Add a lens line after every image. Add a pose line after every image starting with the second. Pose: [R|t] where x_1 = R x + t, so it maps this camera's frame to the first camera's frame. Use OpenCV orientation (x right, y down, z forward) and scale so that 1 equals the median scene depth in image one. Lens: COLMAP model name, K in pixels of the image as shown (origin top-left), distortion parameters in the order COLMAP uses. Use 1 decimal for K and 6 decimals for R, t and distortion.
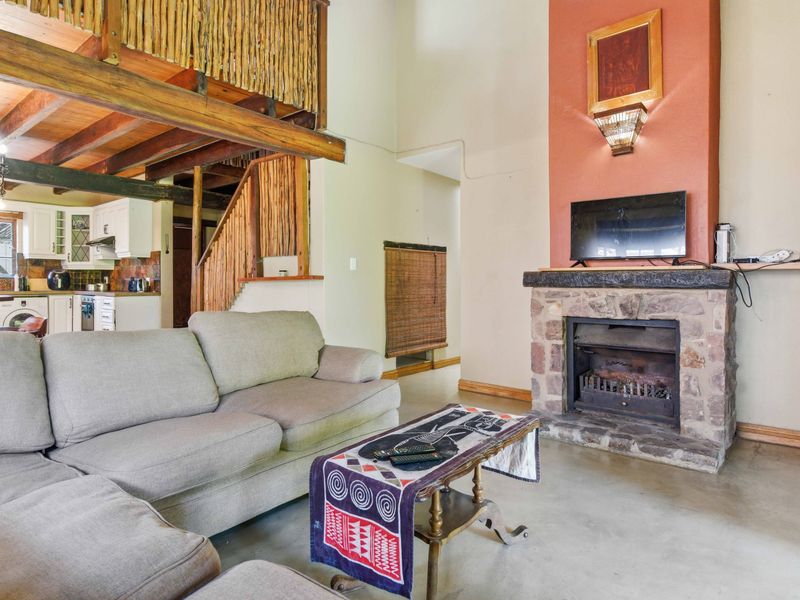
lens RADIAL K [[459.5, 0, 401.9], [0, 459.5, 293.8], [0, 0, 1]] dist [-0.027989, -0.000012]
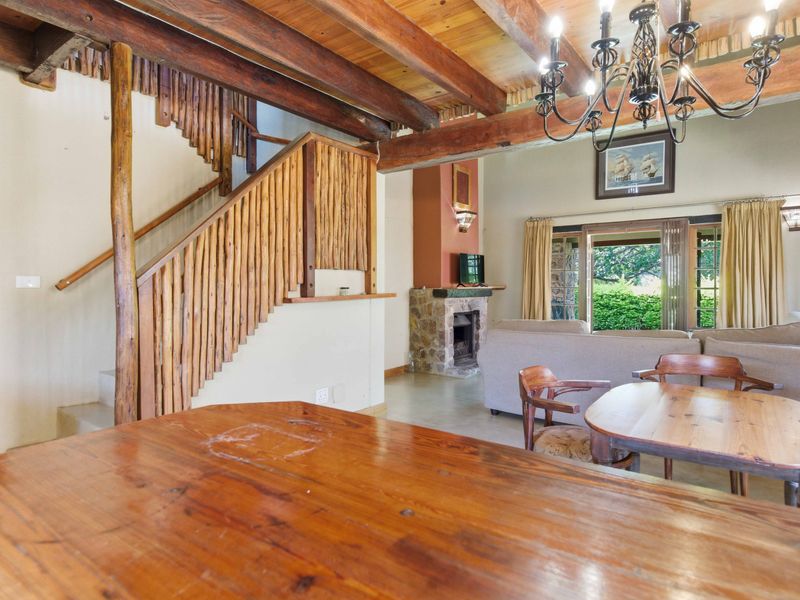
lens RADIAL K [[459.5, 0, 399.8], [0, 459.5, 297.3], [0, 0, 1]] dist [-0.027989, -0.000012]
pose [[-0.051899, -0.027211, 0.998282, -0.946884], [0.030155, 0.999130, 0.028802, -0.047831], [-0.998197, 0.031598, -0.051033, 0.831786]]
